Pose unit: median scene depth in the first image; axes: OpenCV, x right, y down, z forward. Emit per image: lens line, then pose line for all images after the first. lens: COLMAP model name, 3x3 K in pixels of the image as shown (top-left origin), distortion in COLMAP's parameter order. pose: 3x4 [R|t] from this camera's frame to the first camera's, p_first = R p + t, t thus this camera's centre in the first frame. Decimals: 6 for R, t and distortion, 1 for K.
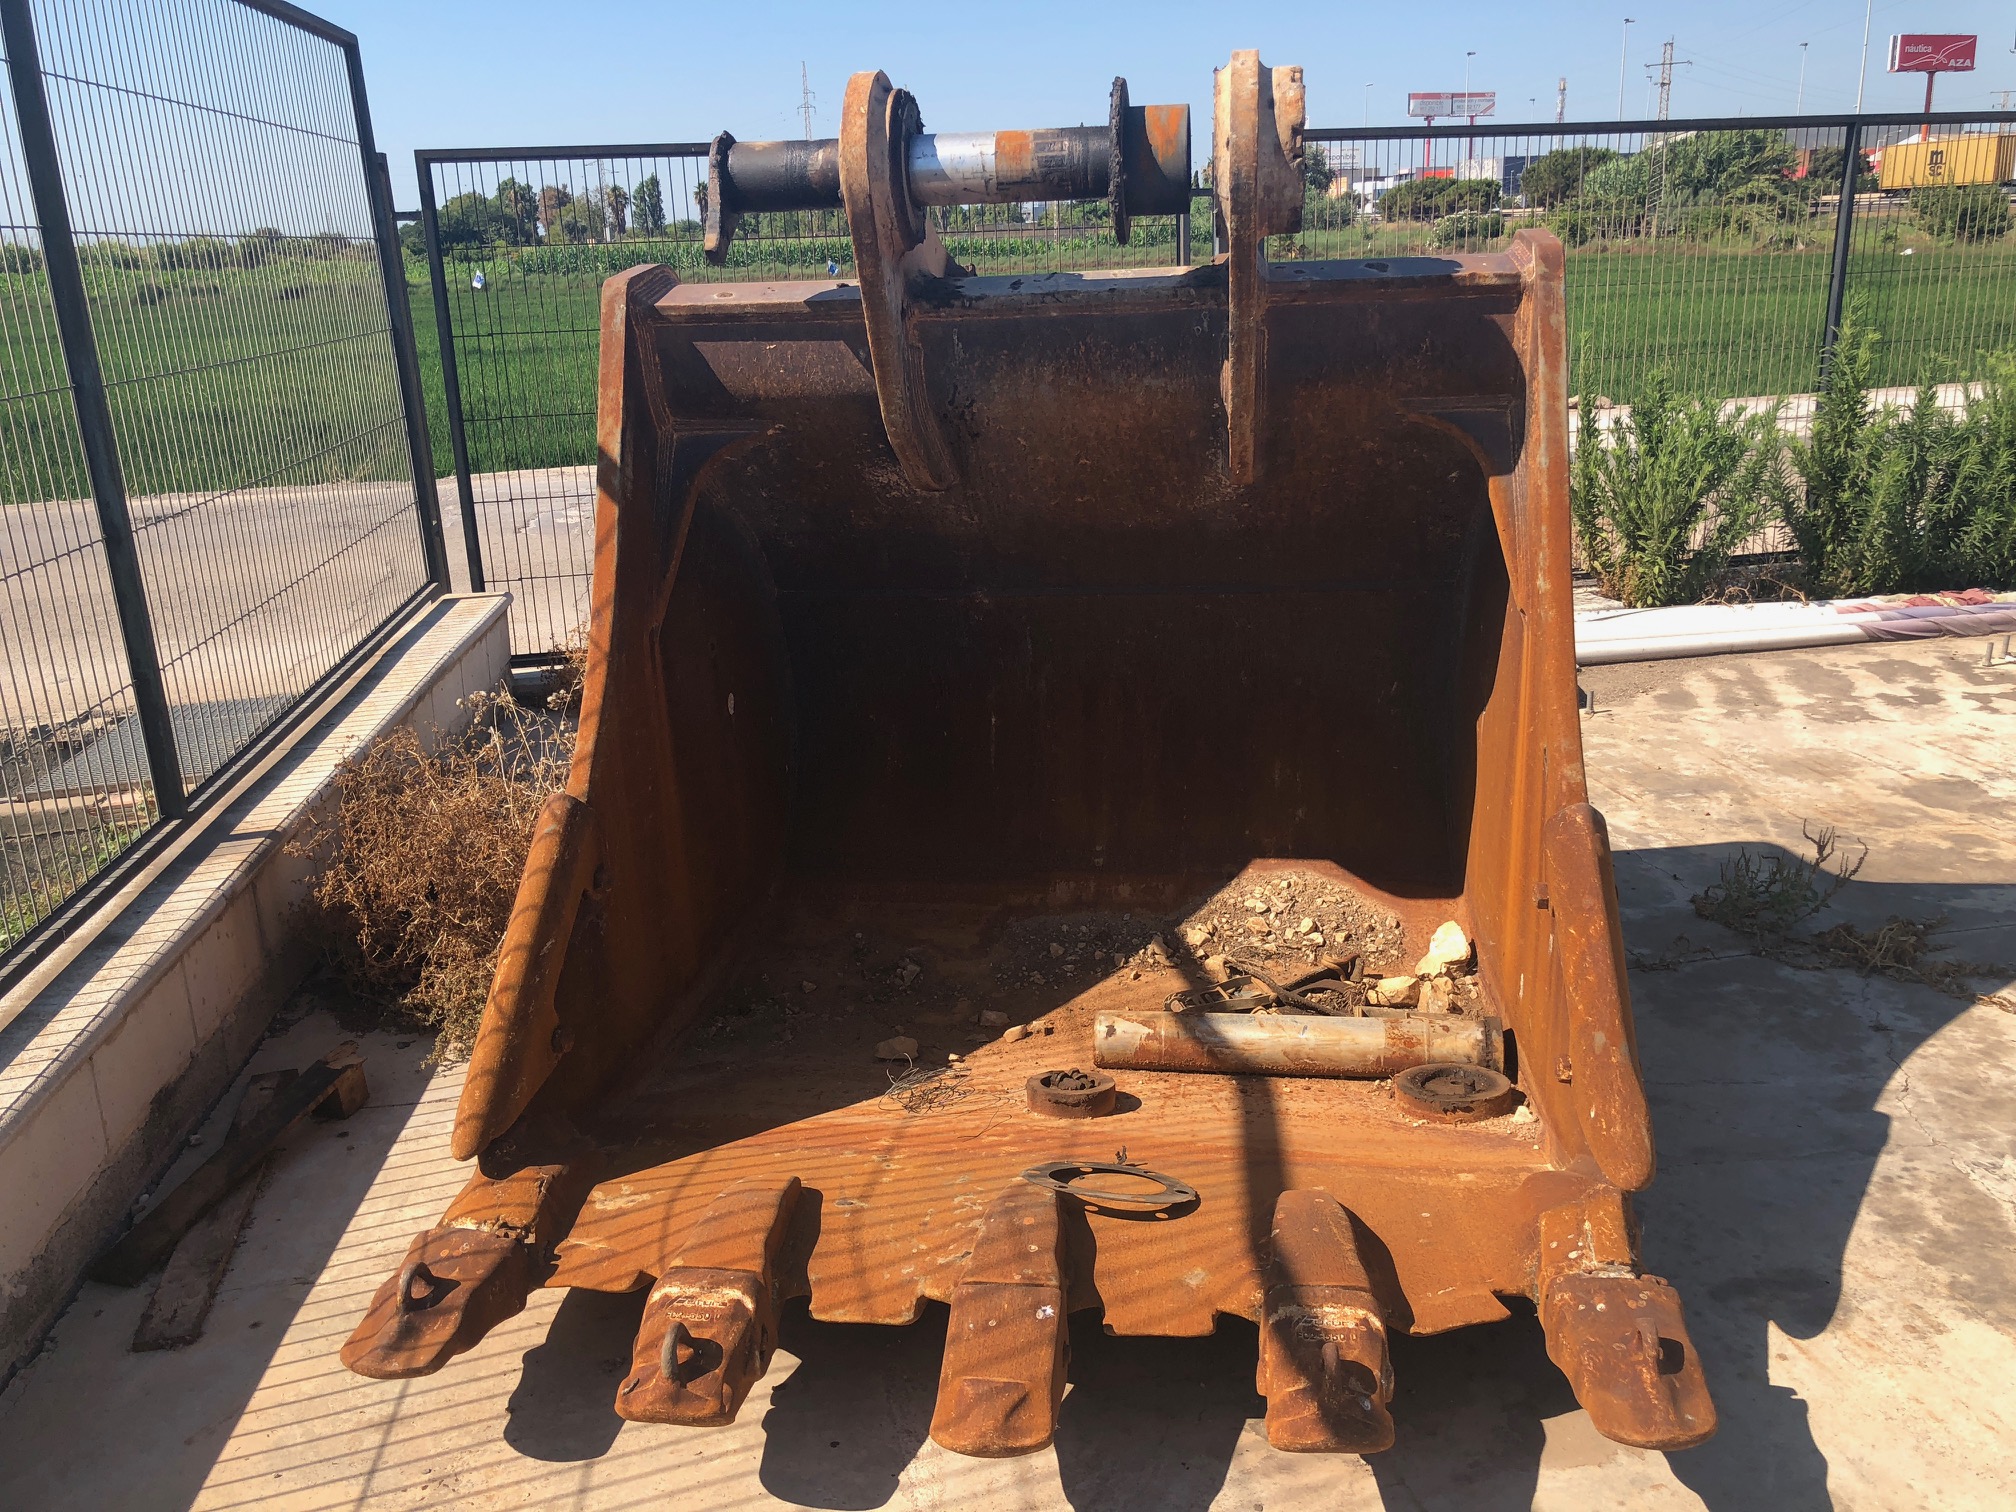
lens RADIAL K [[1649.2, 0, 1018.7], [0, 1649.2, 764.1], [0, 0, 1]] dist [0.033955, -0.025281]
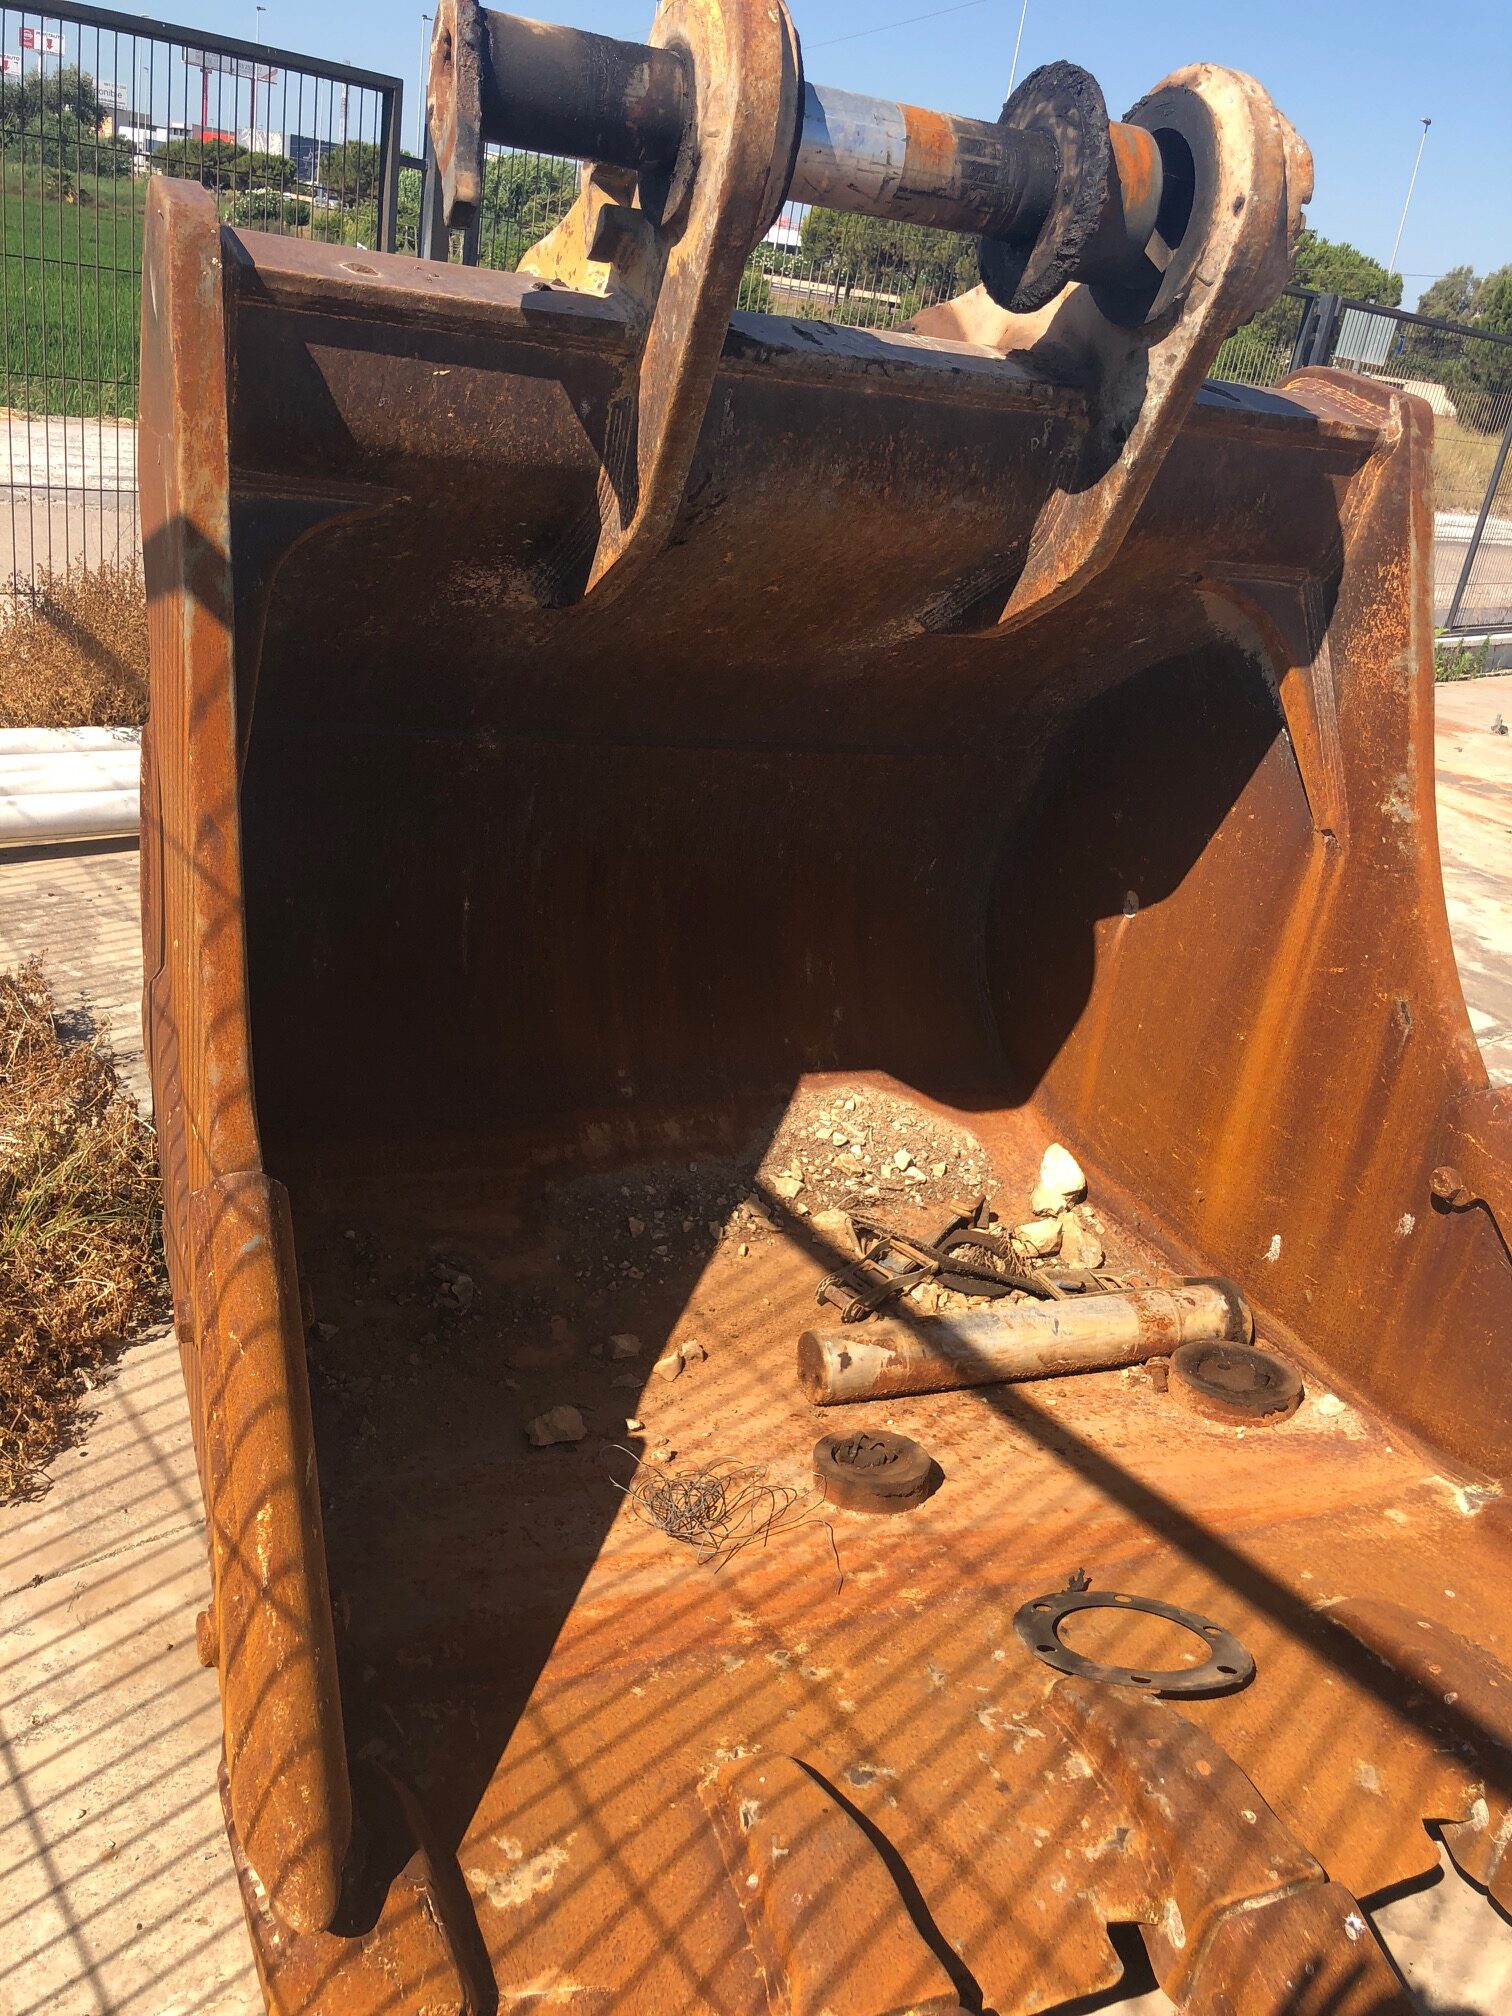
lens RADIAL K [[1657.6, 0, 775.2], [0, 1657.6, 997.1], [0, 0, 1]] dist [0.001986, 0.008280]
pose [[0.843592, -0.051478, 0.534512, -0.382510], [-0.018153, 0.992091, 0.124198, -0.103153], [-0.536678, -0.114475, 0.835985, 0.400533]]
